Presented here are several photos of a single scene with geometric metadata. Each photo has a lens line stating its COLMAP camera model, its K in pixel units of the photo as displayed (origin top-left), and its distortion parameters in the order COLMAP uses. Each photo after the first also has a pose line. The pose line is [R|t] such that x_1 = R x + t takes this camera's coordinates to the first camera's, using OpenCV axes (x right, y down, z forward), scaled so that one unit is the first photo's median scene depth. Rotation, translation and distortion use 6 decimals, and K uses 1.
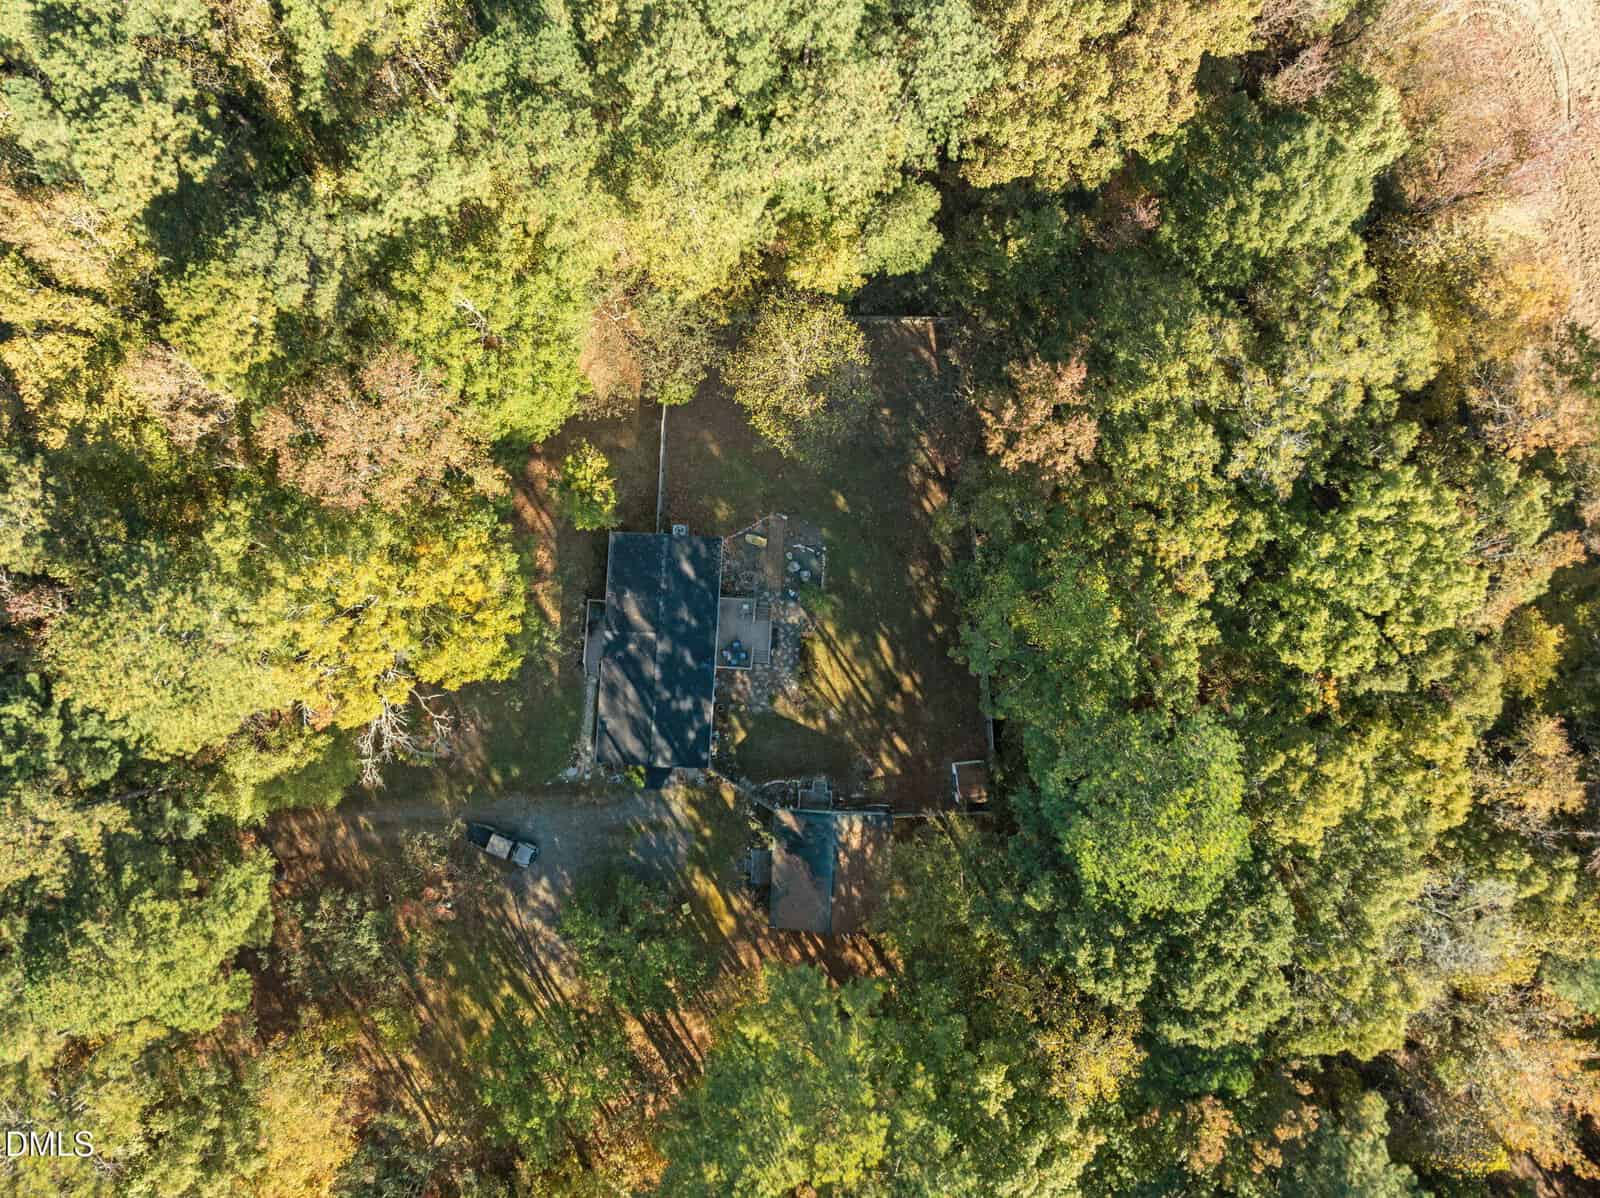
lens RADIAL K [[1156.3, 0, 799.1], [0, 1156.3, 598.9], [0, 0, 1]] dist [0.003961, -0.000815]
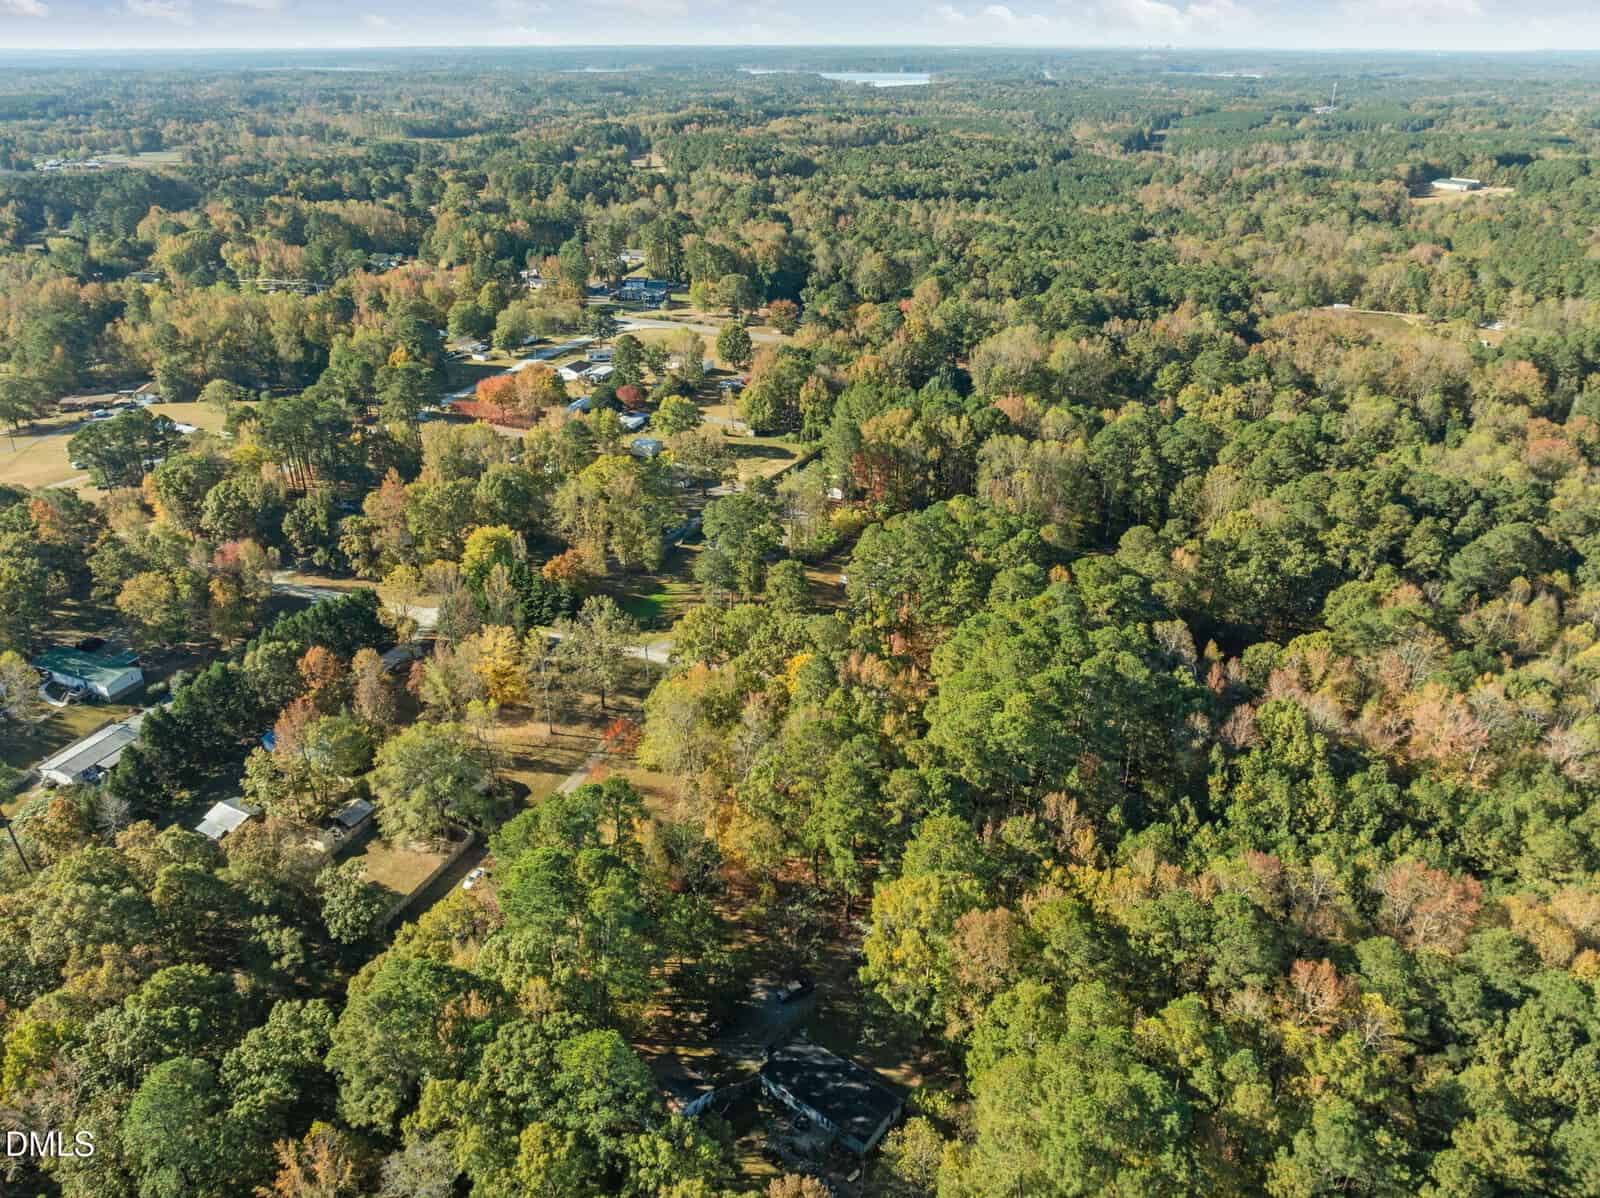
lens RADIAL K [[1156.3, 0, 799.9], [0, 1156.3, 599.1], [0, 0, 1]] dist [0.003961, -0.000815]
pose [[-0.594108, 0.397289, -0.699426, 0.881194], [-0.803642, -0.255797, 0.537333, -0.708379], [0.034566, 0.881322, 0.471250, -0.474493]]
